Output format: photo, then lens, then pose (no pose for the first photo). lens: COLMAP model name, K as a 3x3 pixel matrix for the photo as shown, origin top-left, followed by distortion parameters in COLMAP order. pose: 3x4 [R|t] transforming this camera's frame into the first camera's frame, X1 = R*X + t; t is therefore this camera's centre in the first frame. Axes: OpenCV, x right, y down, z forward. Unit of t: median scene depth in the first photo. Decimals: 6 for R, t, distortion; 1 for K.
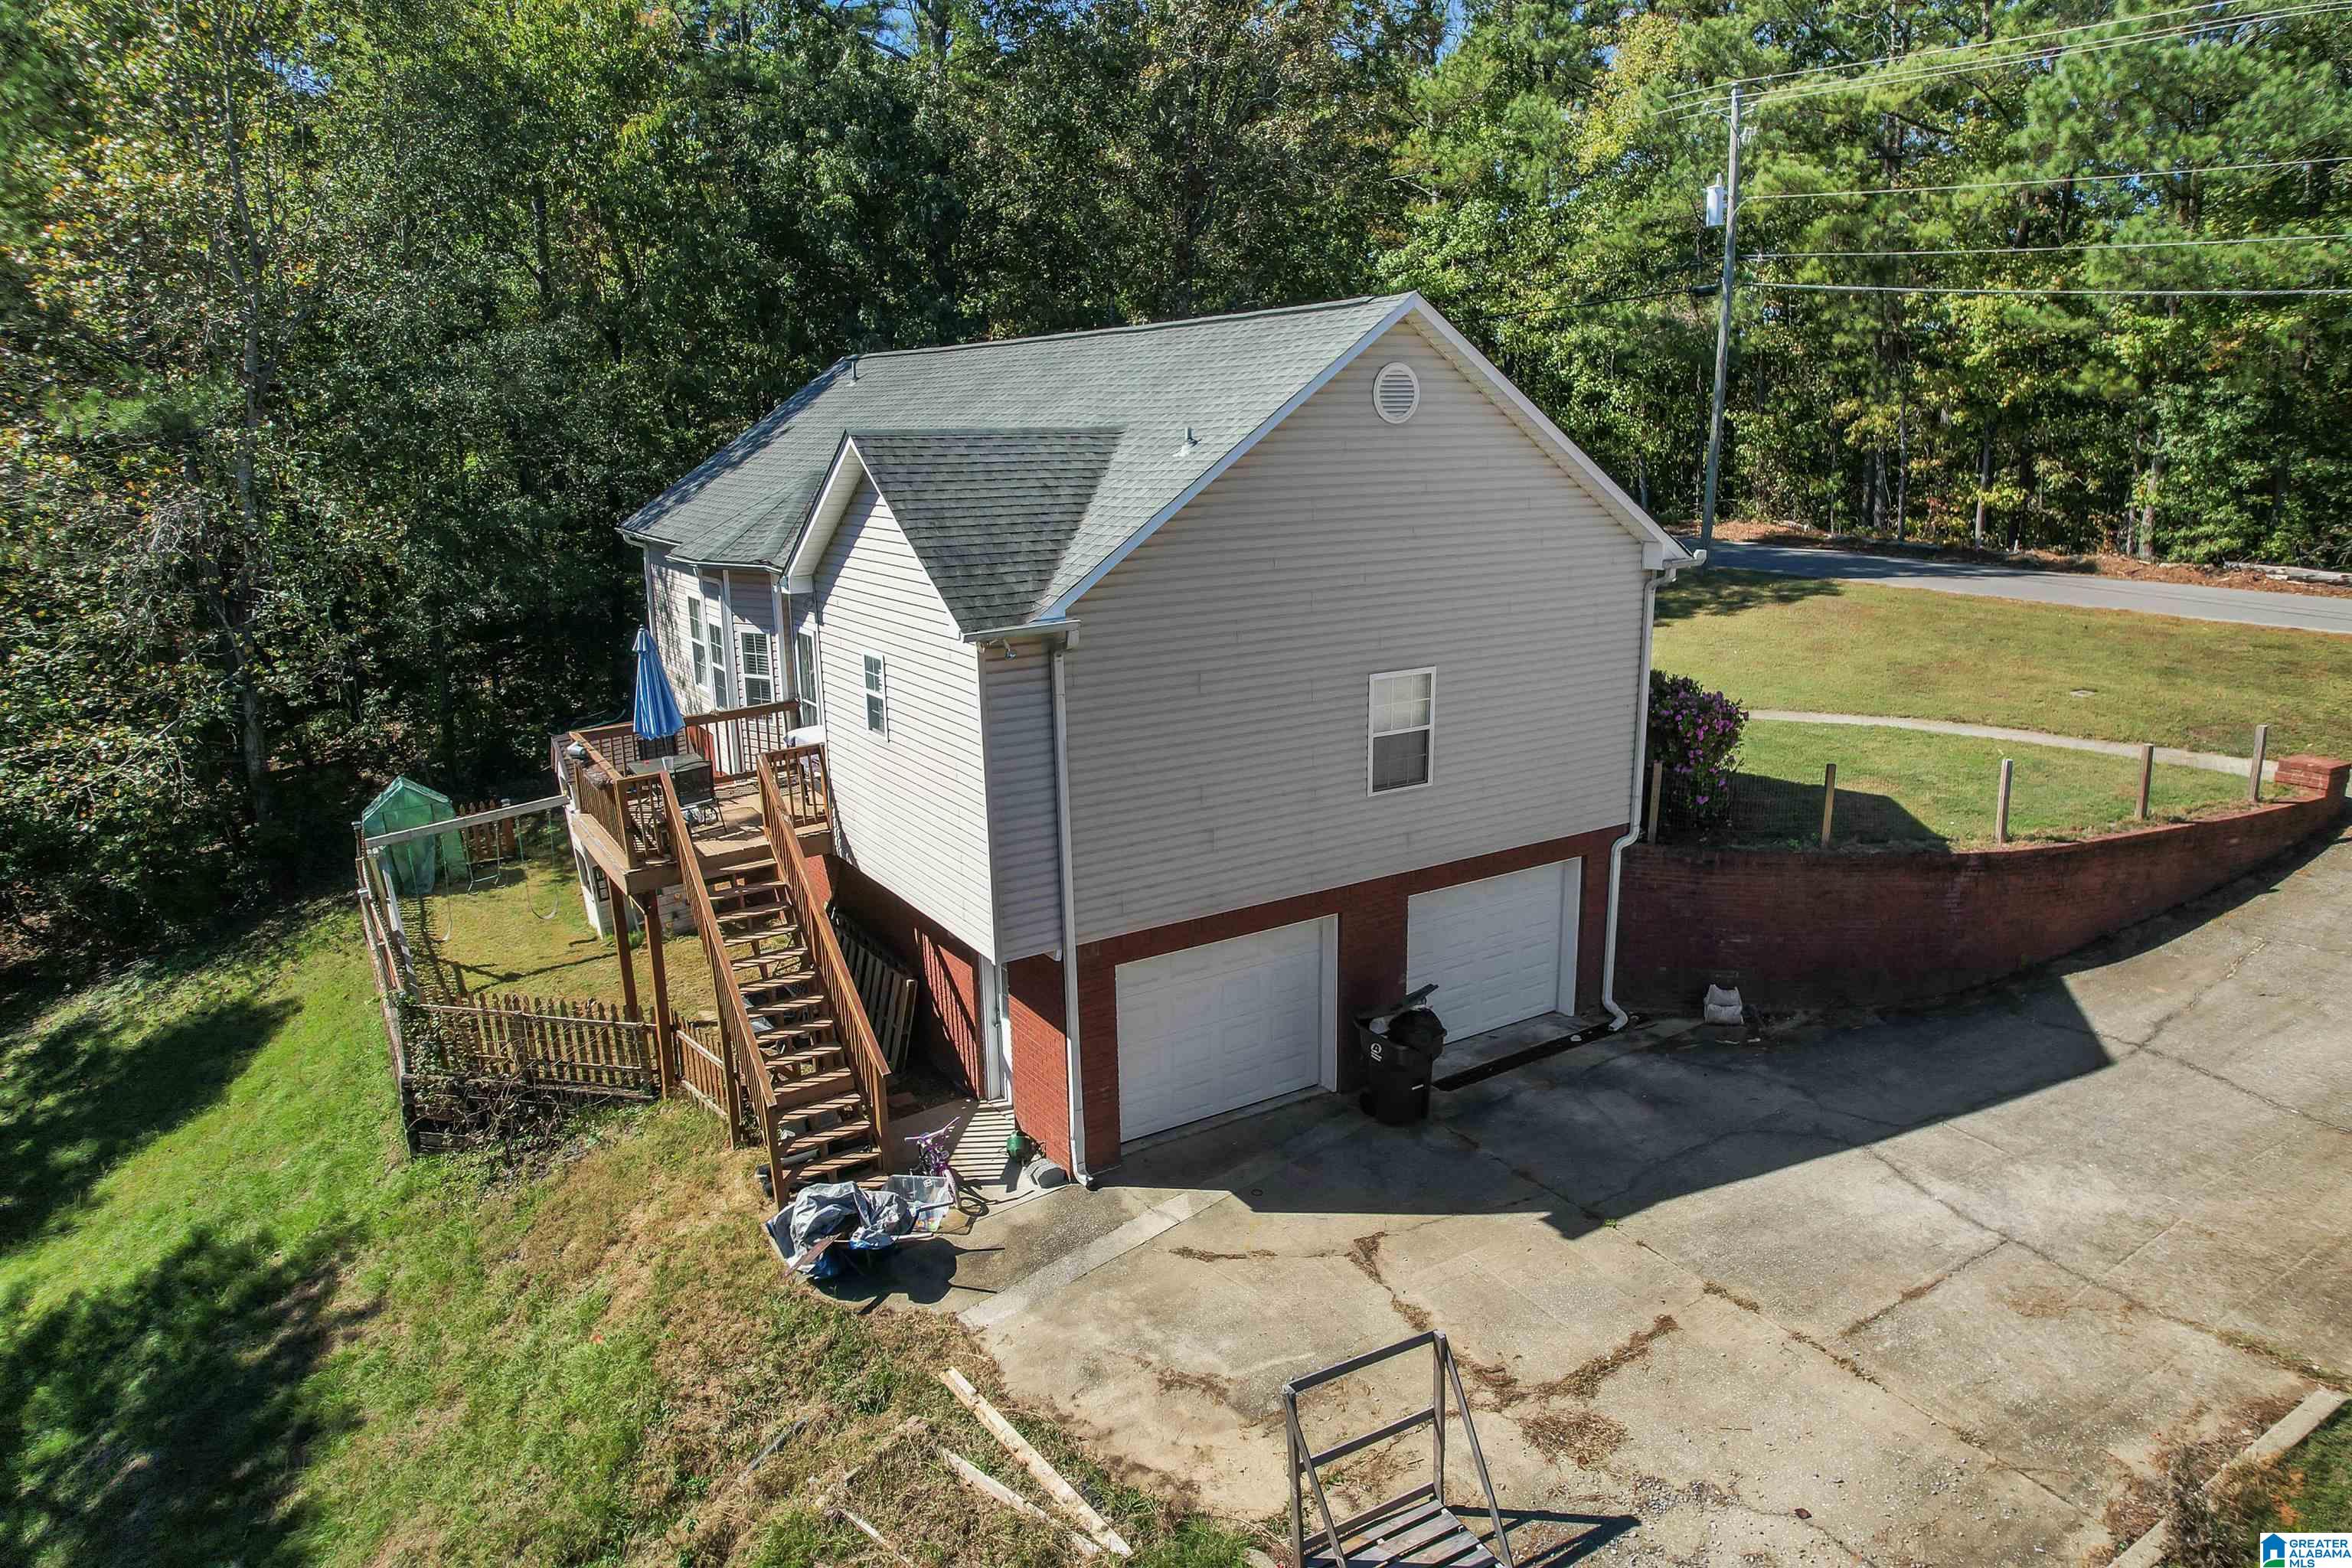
lens RADIAL K [[1493.7, 0, 1176.0], [0, 1493.7, 784.0], [0, 0, 1]] dist [-0.066160, 0.050684]
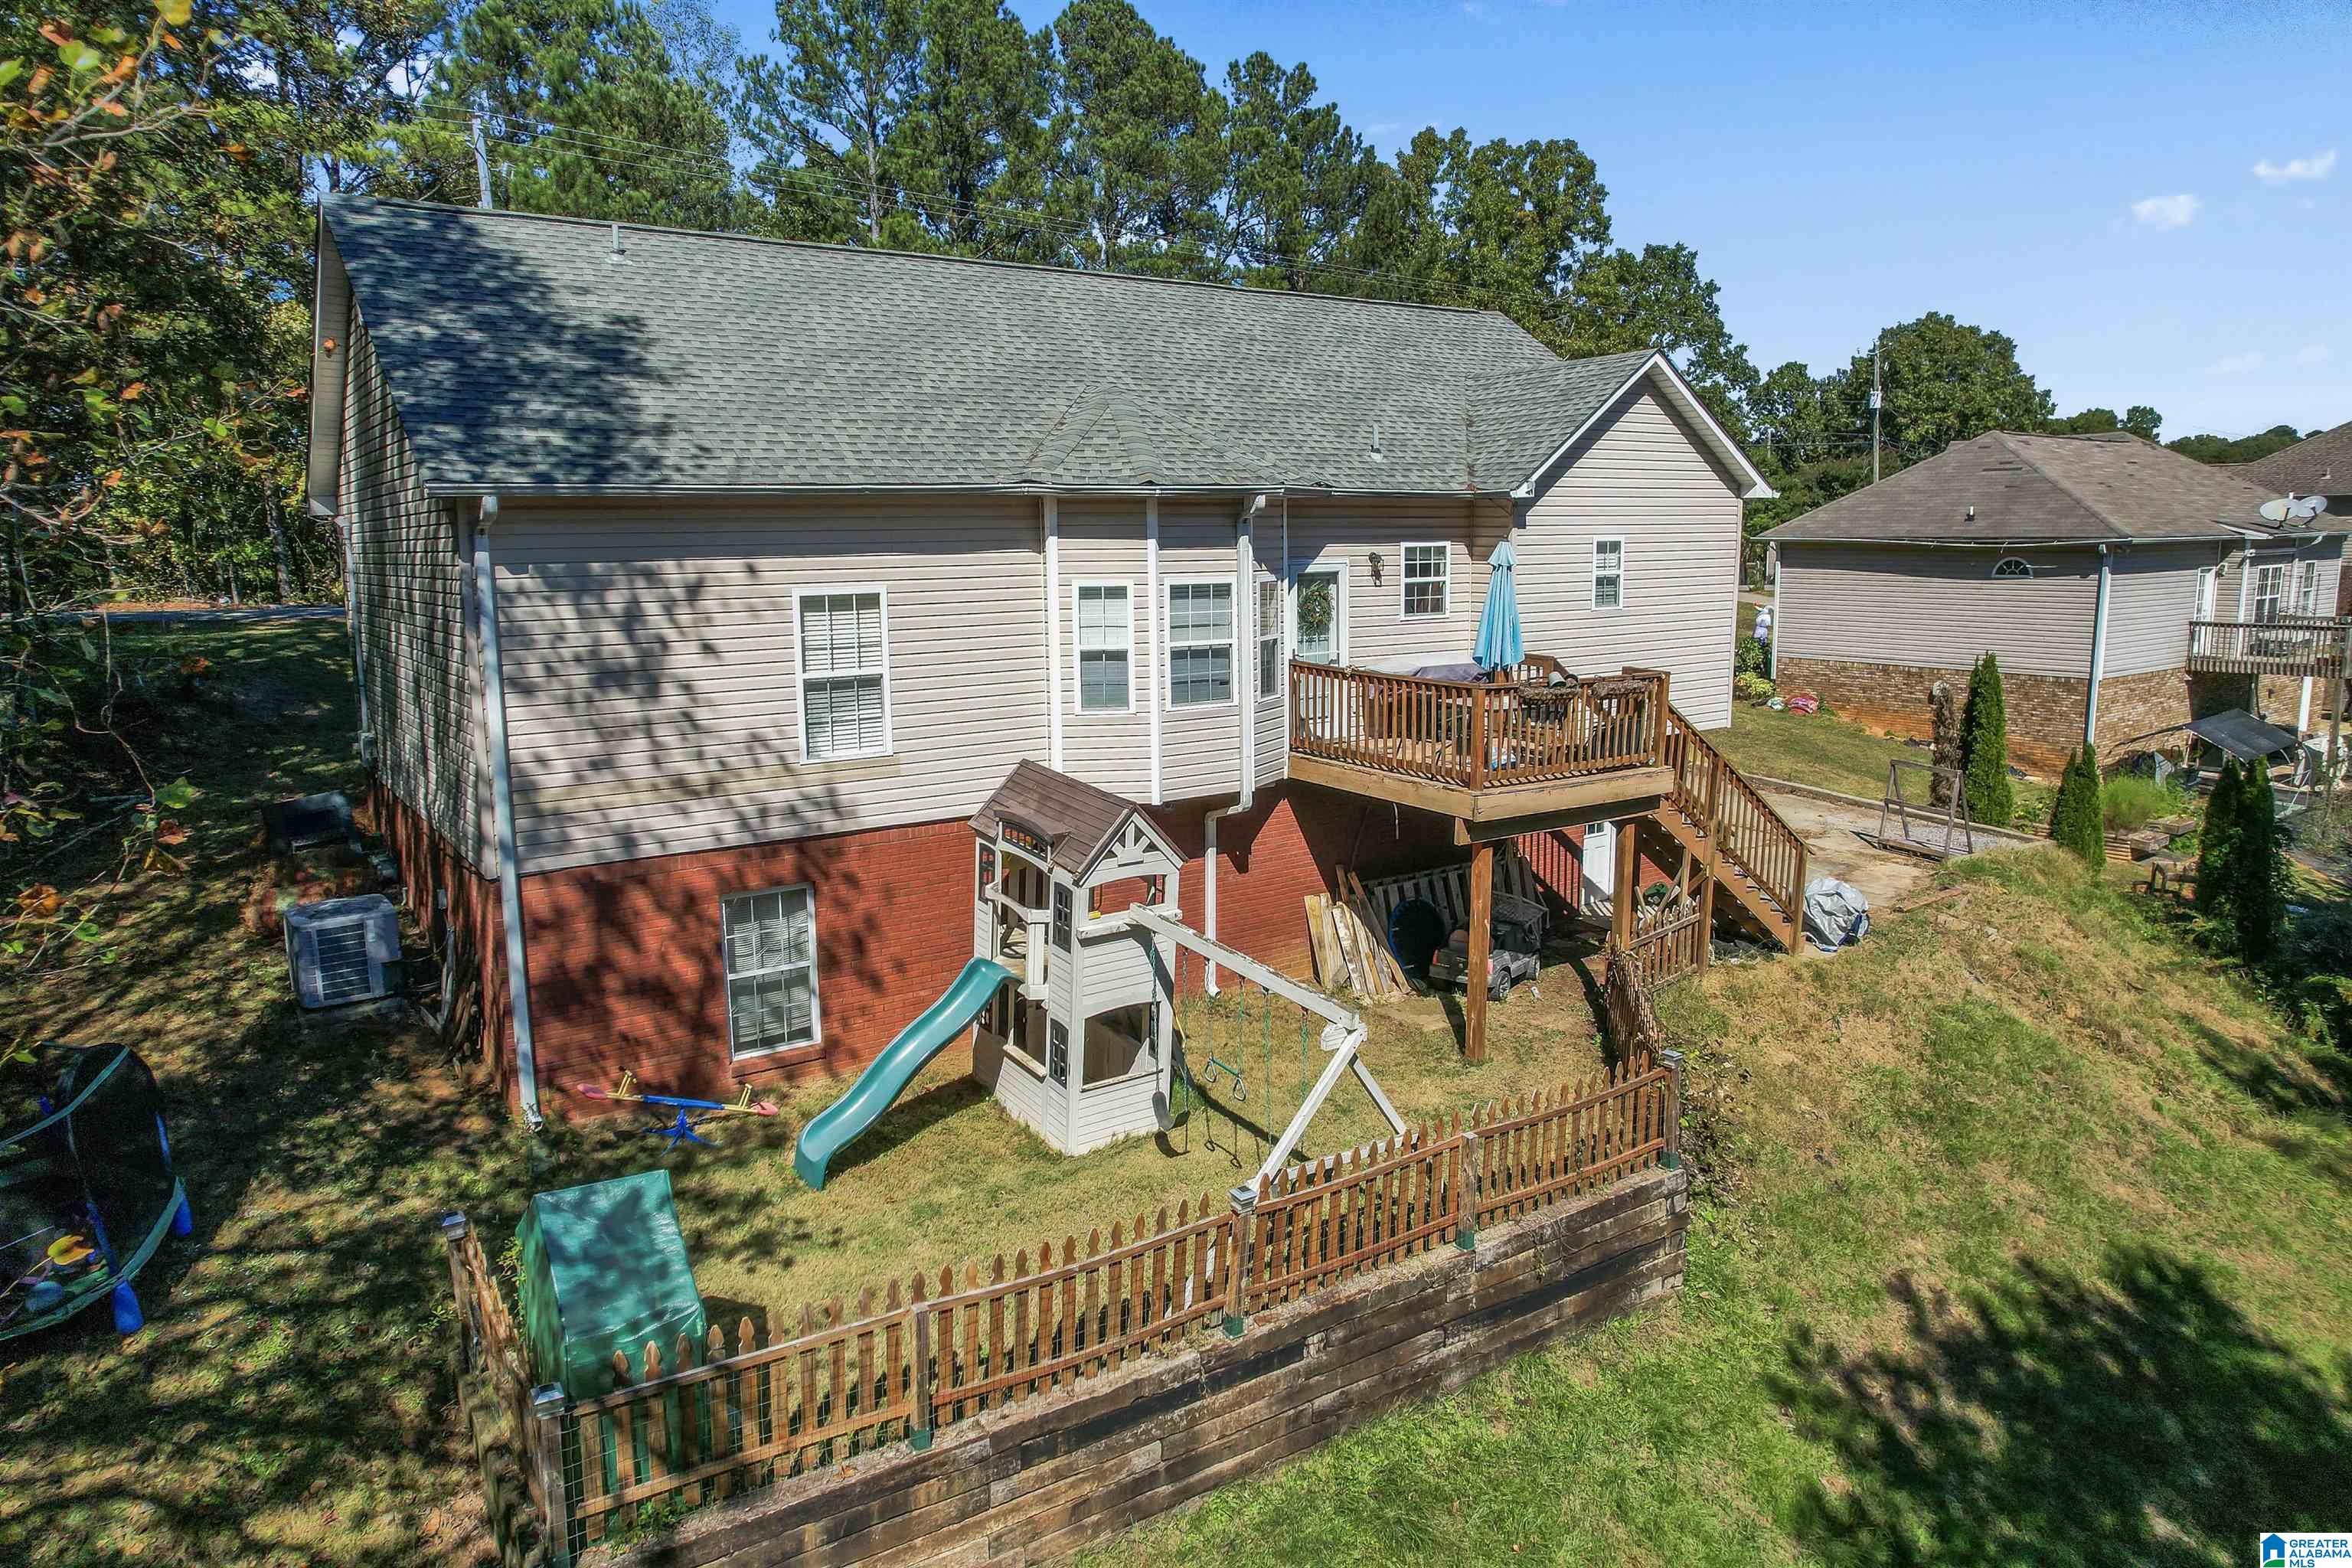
lens RADIAL K [[1493.7, 0, 1176.0], [0, 1493.7, 784.0], [0, 0, 1]] dist [-0.066160, 0.050684]
pose [[-0.055662, -0.149870, 0.987138, -1.321502], [0.251743, 0.954622, 0.159129, -0.168186], [-0.966192, 0.257362, -0.015407, 1.339359]]
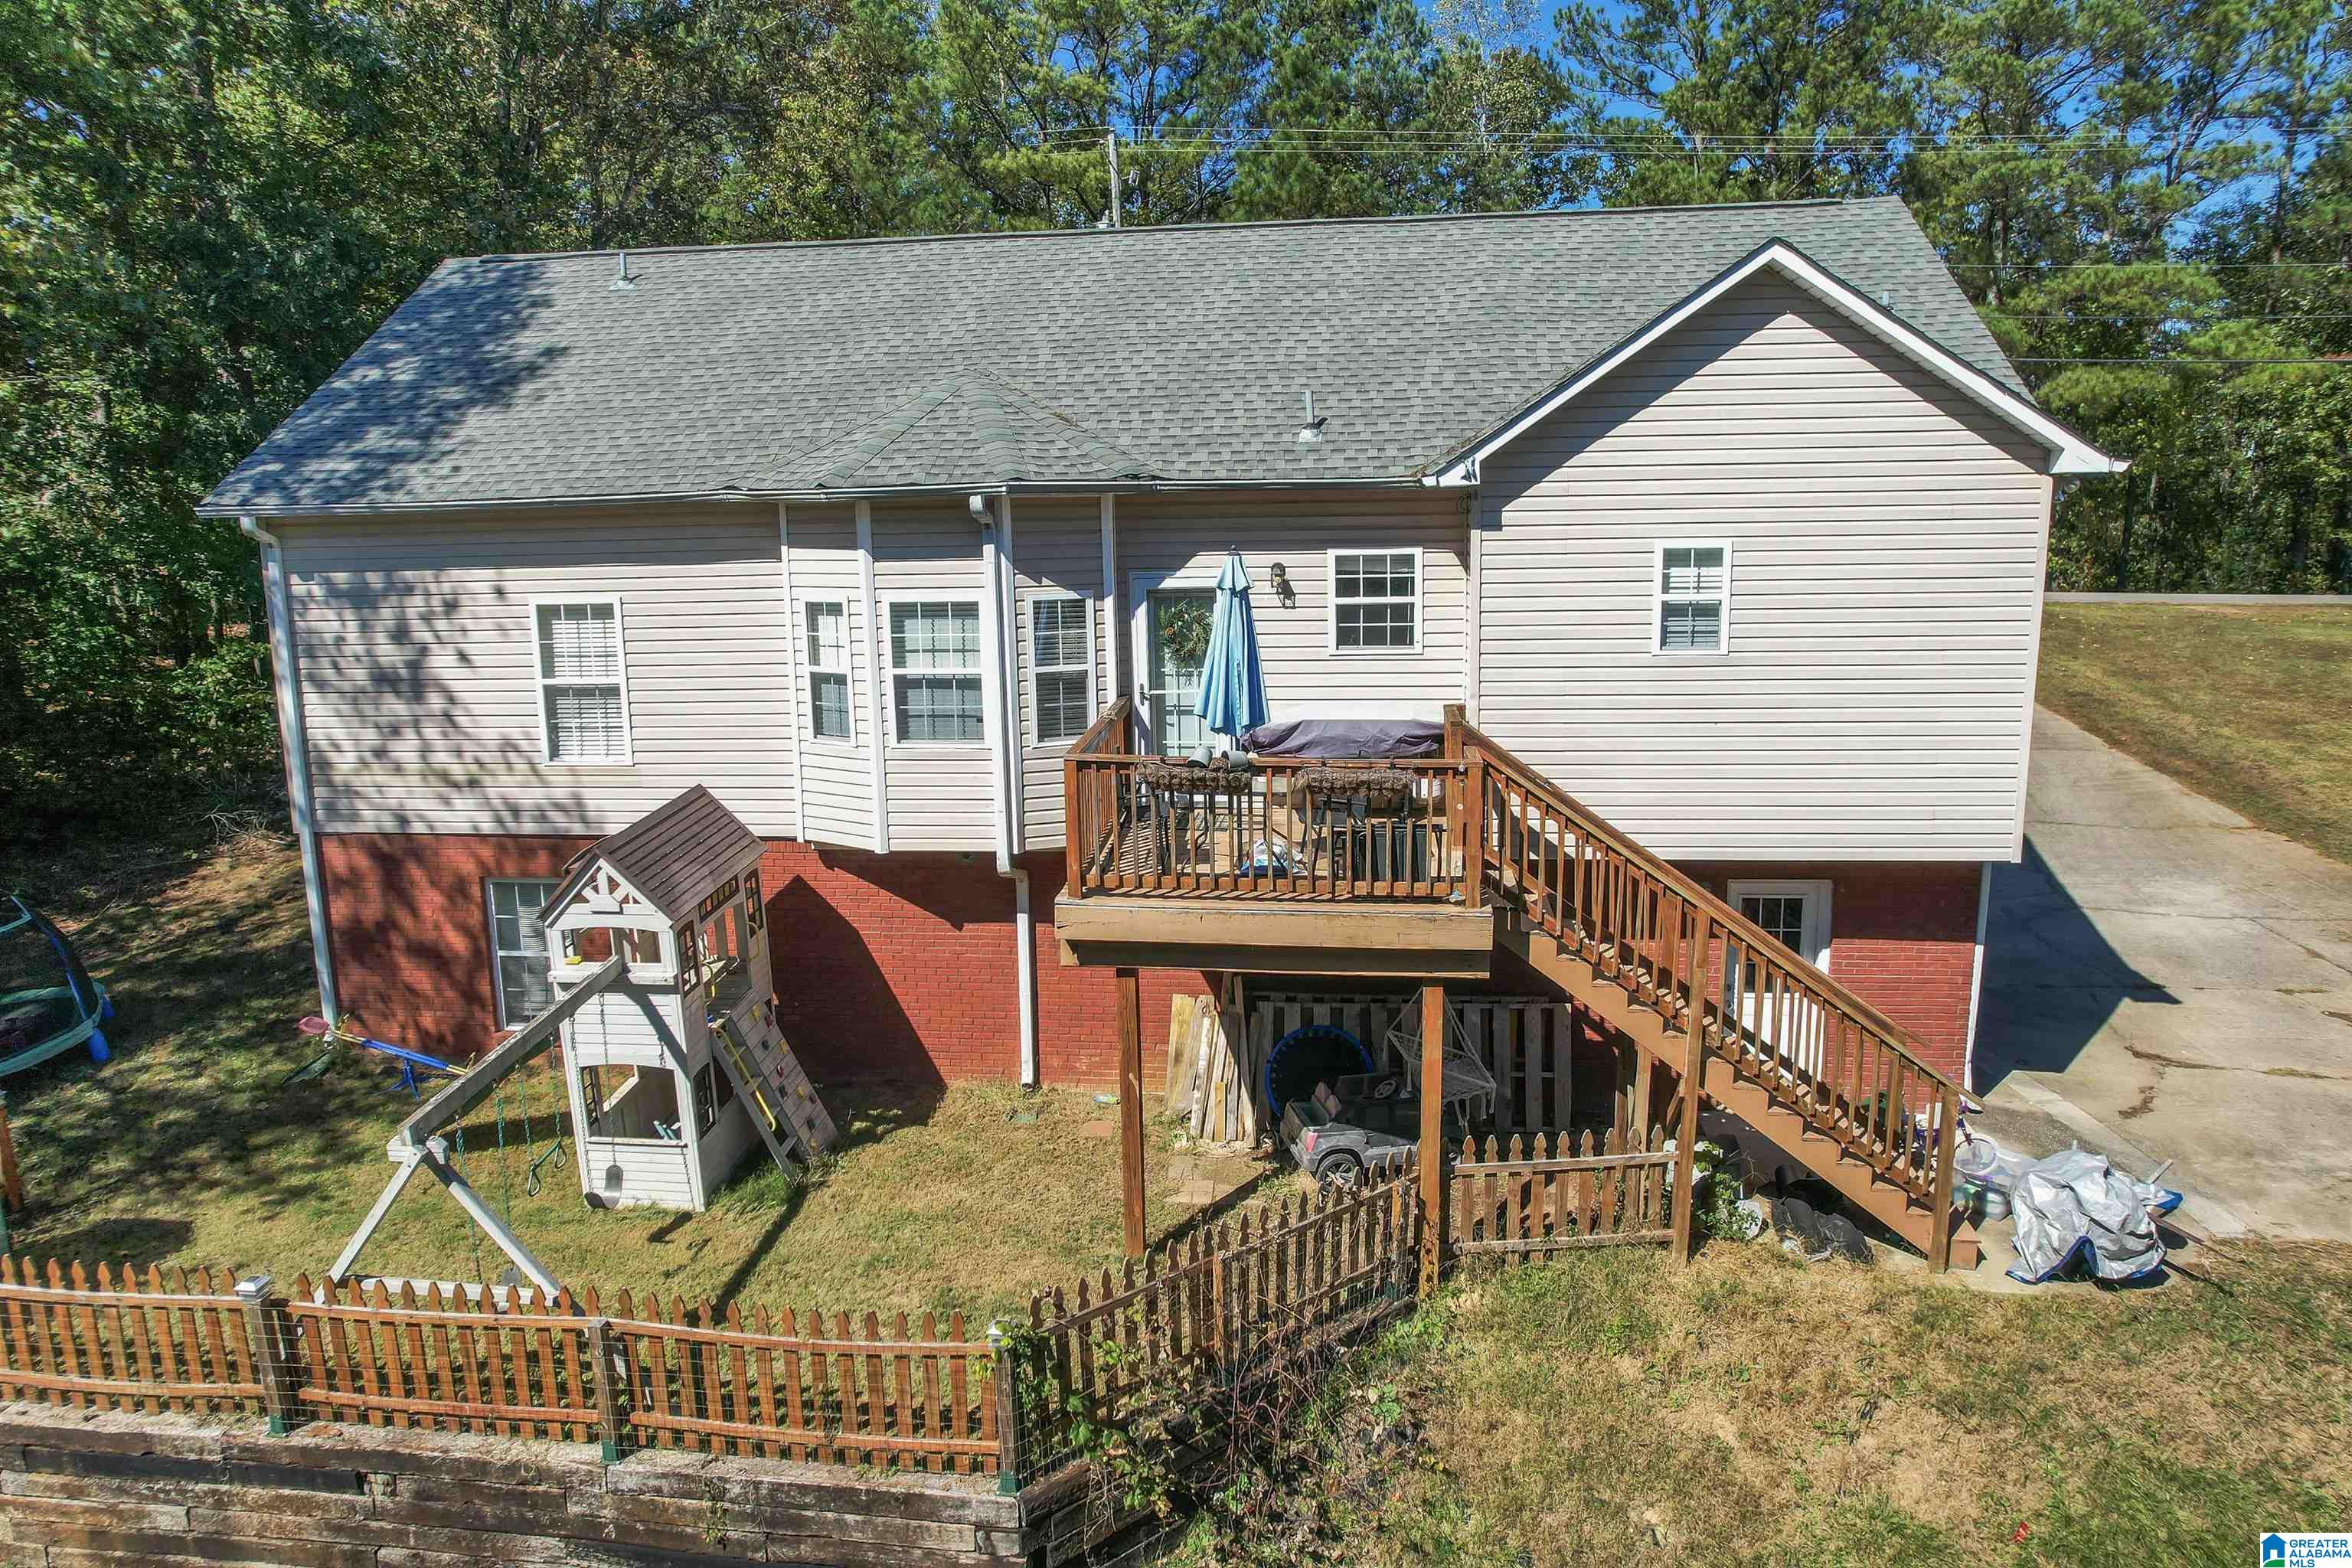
lens RADIAL K [[1493.7, 0, 1176.0], [0, 1493.7, 784.0], [0, 0, 1]] dist [-0.066160, 0.050684]
pose [[0.620869, -0.130955, 0.772898, -0.930241], [0.196724, 0.980426, 0.008089, -0.024049], [-0.758829, 0.147025, 0.634478, 0.703850]]
